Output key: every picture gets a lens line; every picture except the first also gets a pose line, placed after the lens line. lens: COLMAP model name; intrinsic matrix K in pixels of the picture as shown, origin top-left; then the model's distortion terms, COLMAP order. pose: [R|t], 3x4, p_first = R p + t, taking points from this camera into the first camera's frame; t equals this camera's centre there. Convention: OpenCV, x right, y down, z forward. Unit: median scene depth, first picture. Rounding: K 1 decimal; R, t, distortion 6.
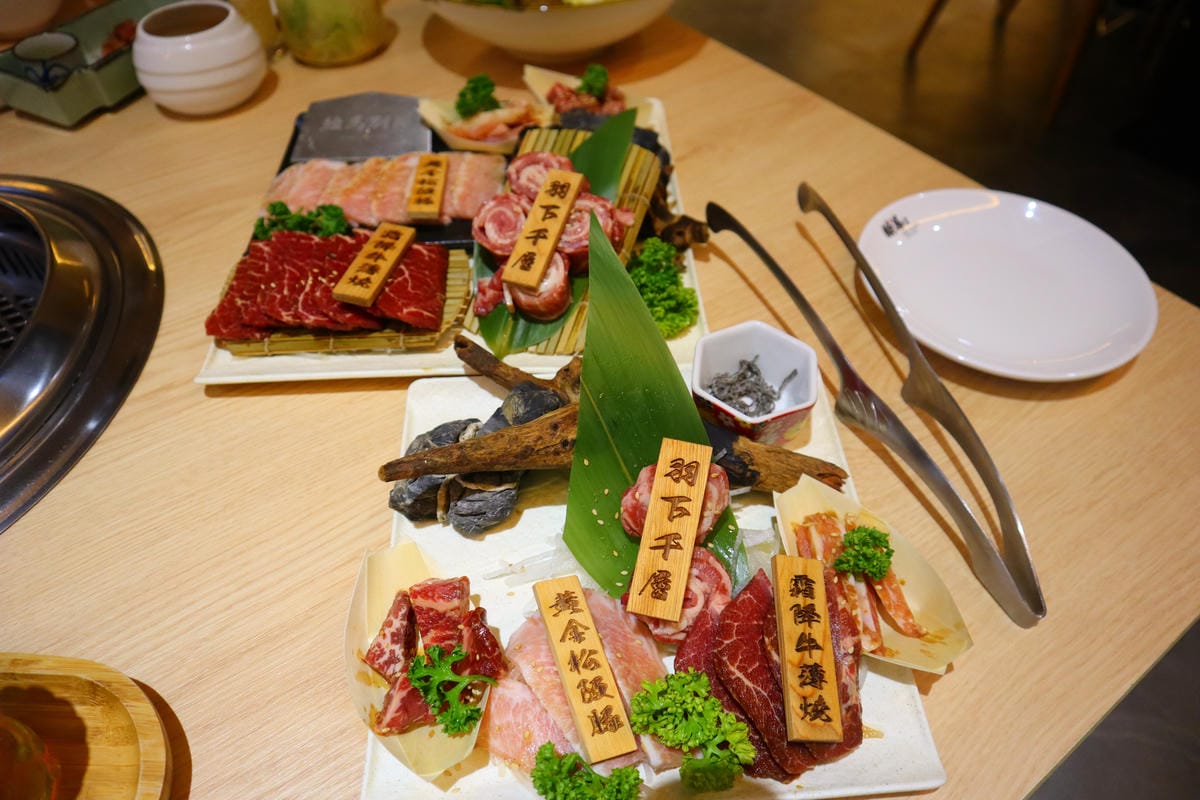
lens RADIAL K [[809.3, 0, 600.0], [0, 809.3, 400.0], [0, 0, 1]] dist [-0.139988, 0.078028]
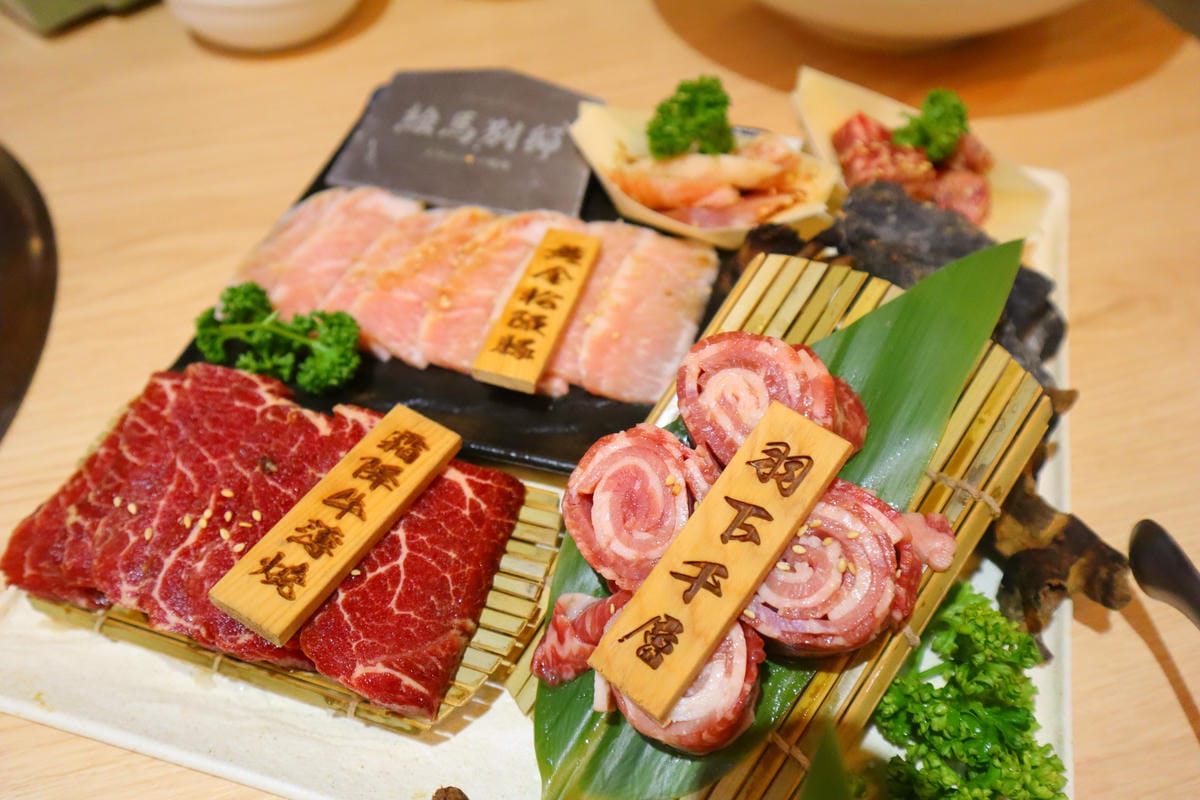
lens RADIAL K [[1000.4, 0, 600.0], [0, 1000.4, 400.0], [0, 0, 1]] dist [-0.062154, 0.005903]
pose [[0.944158, 0.231524, -0.234442, -0.026456], [-0.227266, 0.972774, 0.045408, -0.281315], [0.238572, 0.010408, 0.971069, 0.466991]]
